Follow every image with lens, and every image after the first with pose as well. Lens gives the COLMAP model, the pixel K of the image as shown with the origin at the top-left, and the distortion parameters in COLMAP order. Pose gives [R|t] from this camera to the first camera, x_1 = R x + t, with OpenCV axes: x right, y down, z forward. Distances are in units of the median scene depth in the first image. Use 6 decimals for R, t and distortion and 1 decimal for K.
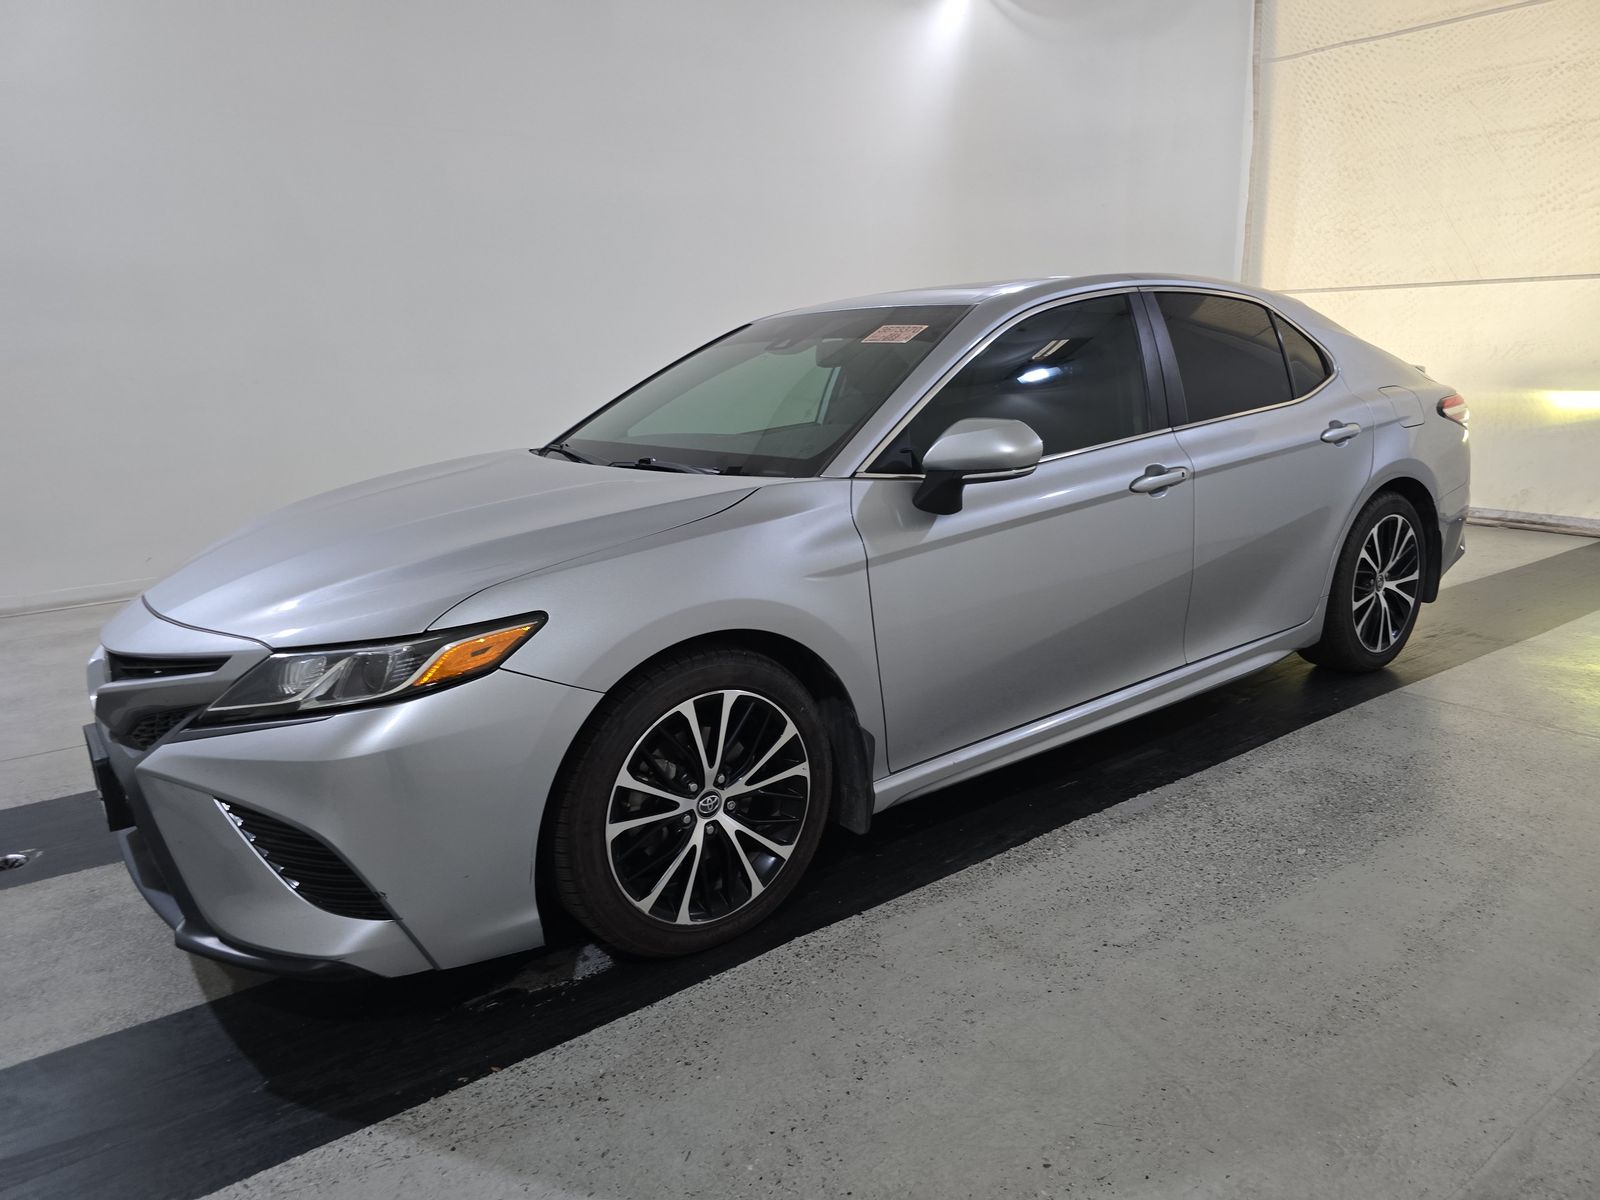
lens RADIAL K [[1084.5, 0, 809.1], [0, 1084.5, 597.5], [0, 0, 1]] dist [0.038531, -0.043997]
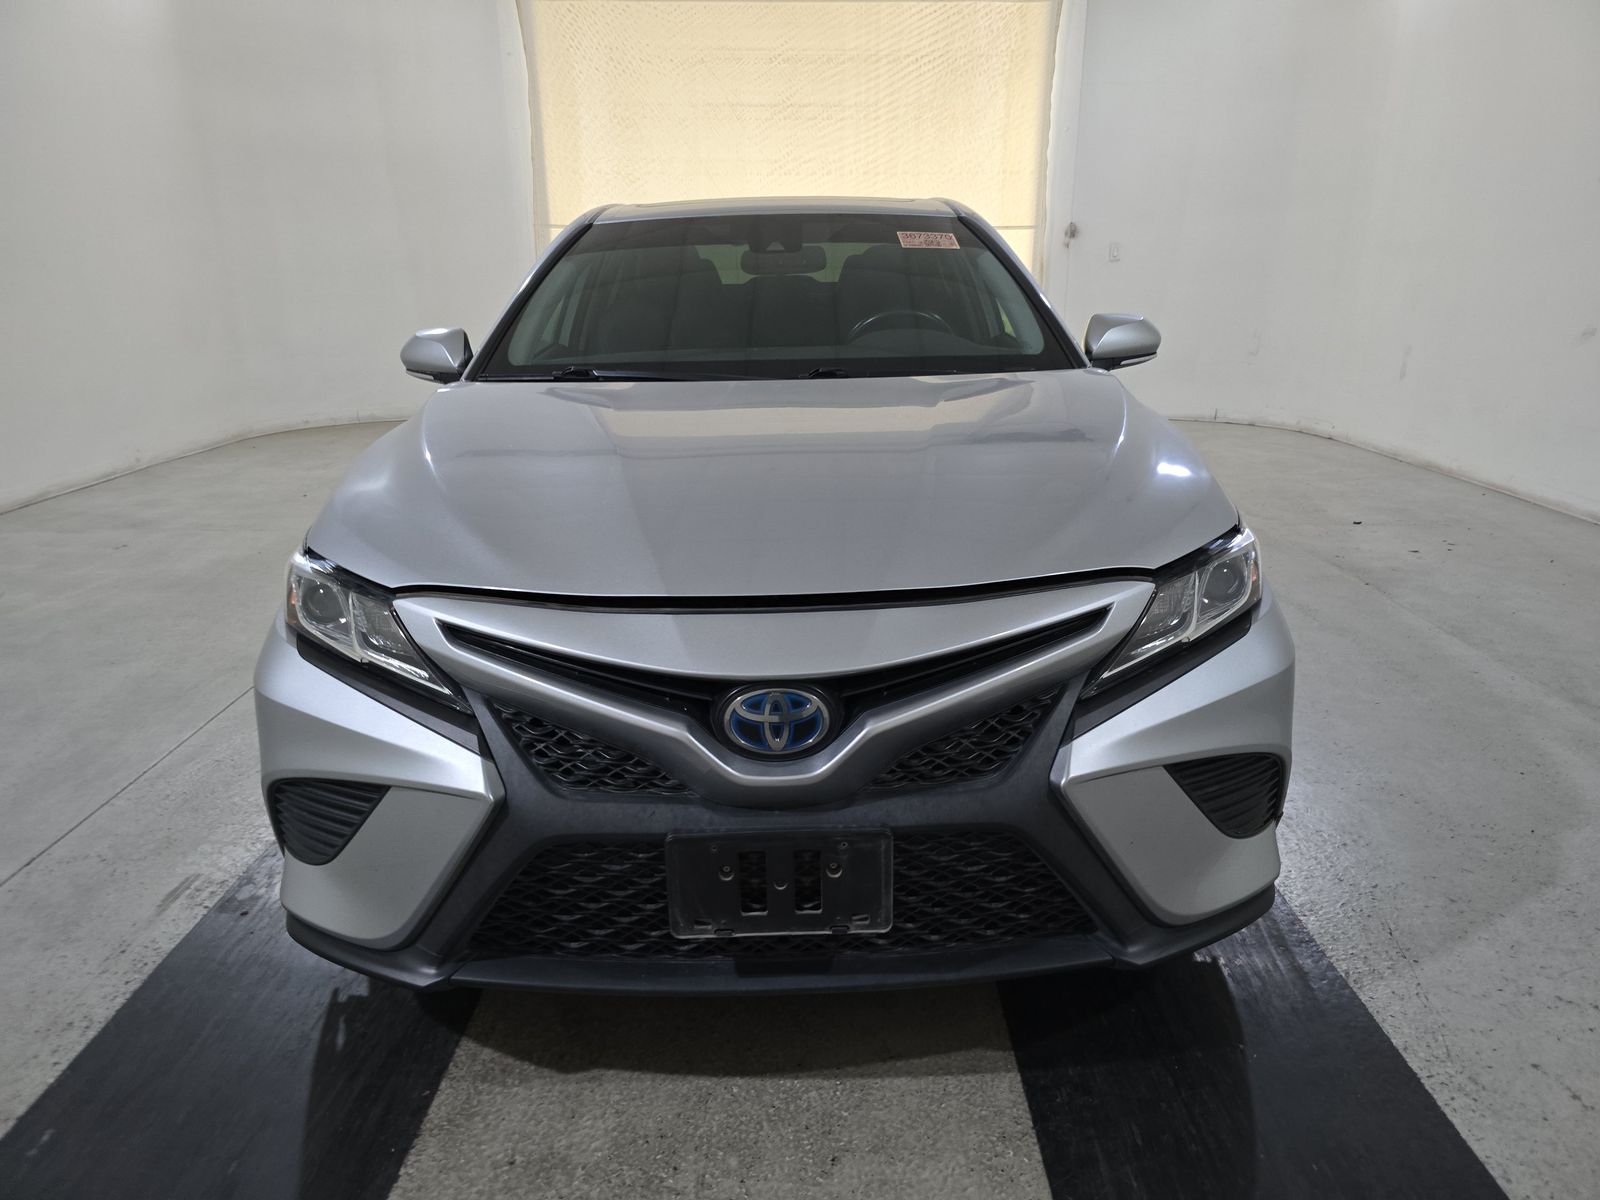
lens RADIAL K [[1084.5, 0, 809.1], [0, 1084.5, 597.5], [0, 0, 1]] dist [0.038531, -0.043997]
pose [[0.582932, -0.209078, 0.785160, -0.538734], [0.170674, 0.976275, 0.133254, -0.041065], [-0.794393, 0.056329, 0.604786, 0.288016]]
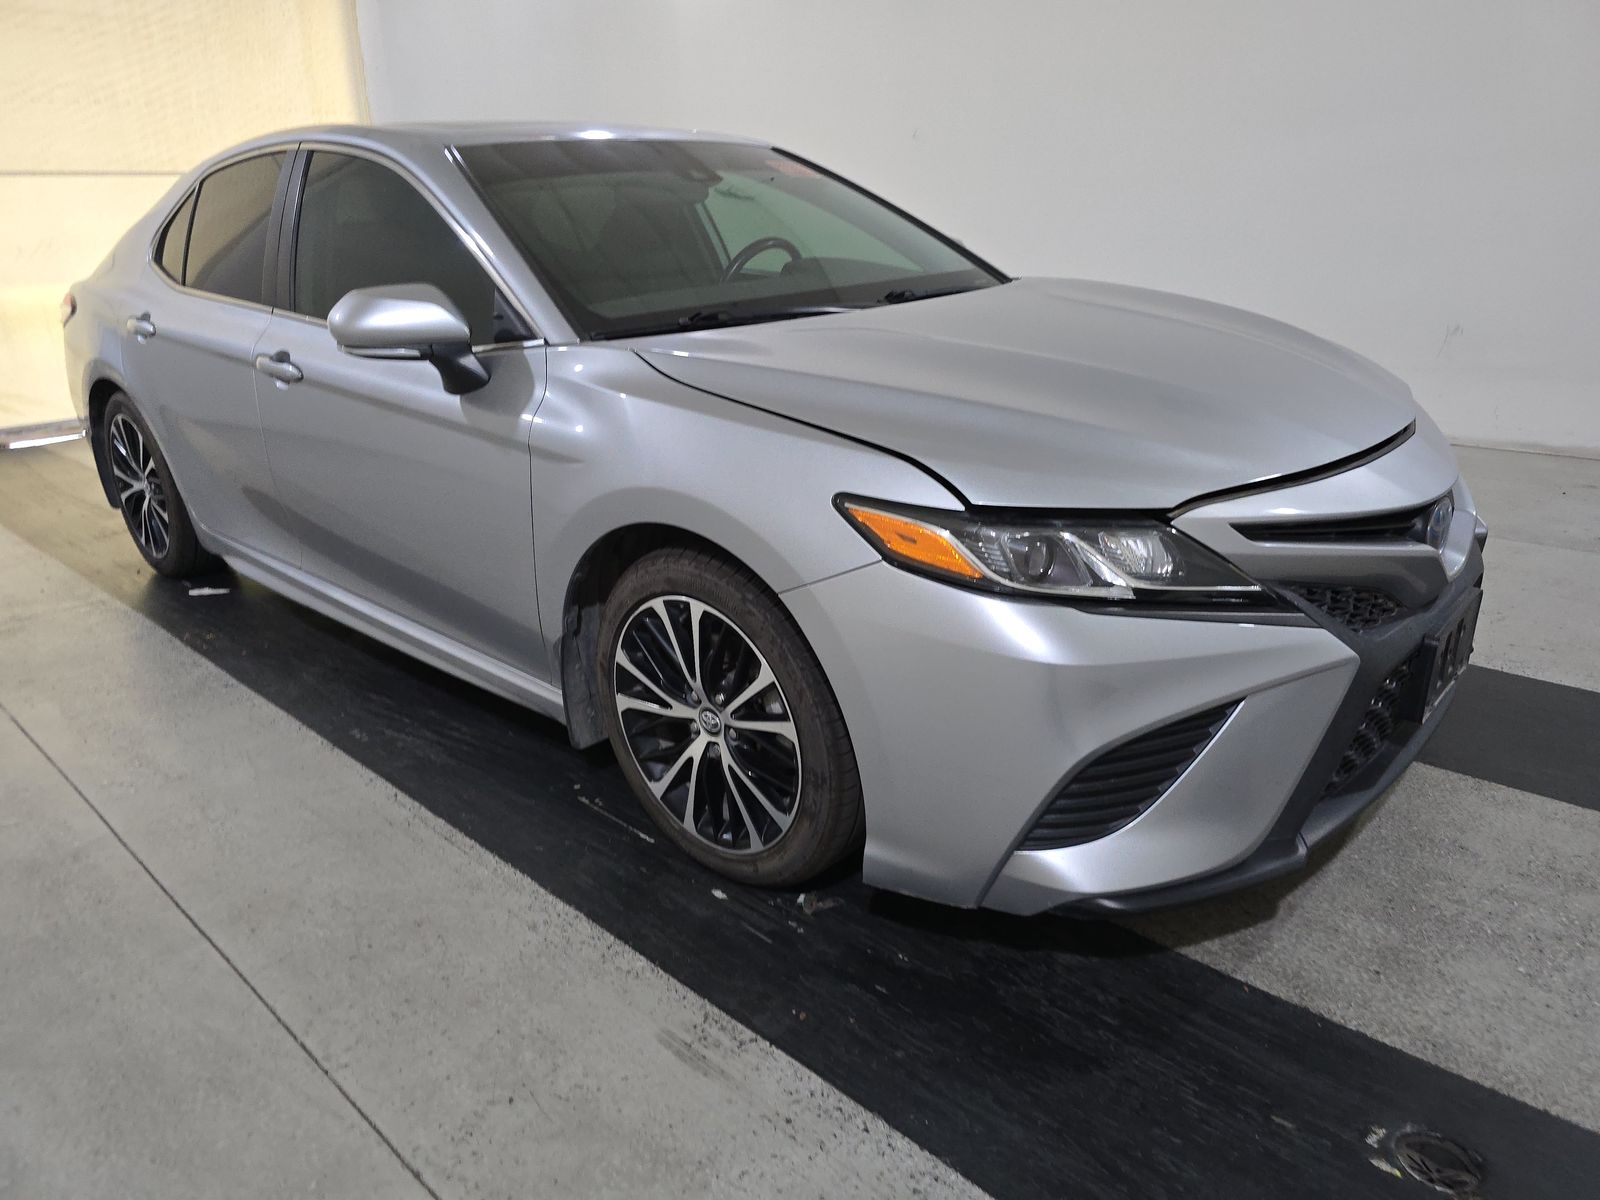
lens RADIAL K [[1084.5, 0, 809.1], [0, 1084.5, 597.5], [0, 0, 1]] dist [0.038531, -0.043997]
pose [[-0.200156, -0.291960, 0.935252, -0.638348], [0.253057, 0.906774, 0.337228, -0.134731], [-0.946520, 0.304170, -0.107614, 0.746723]]
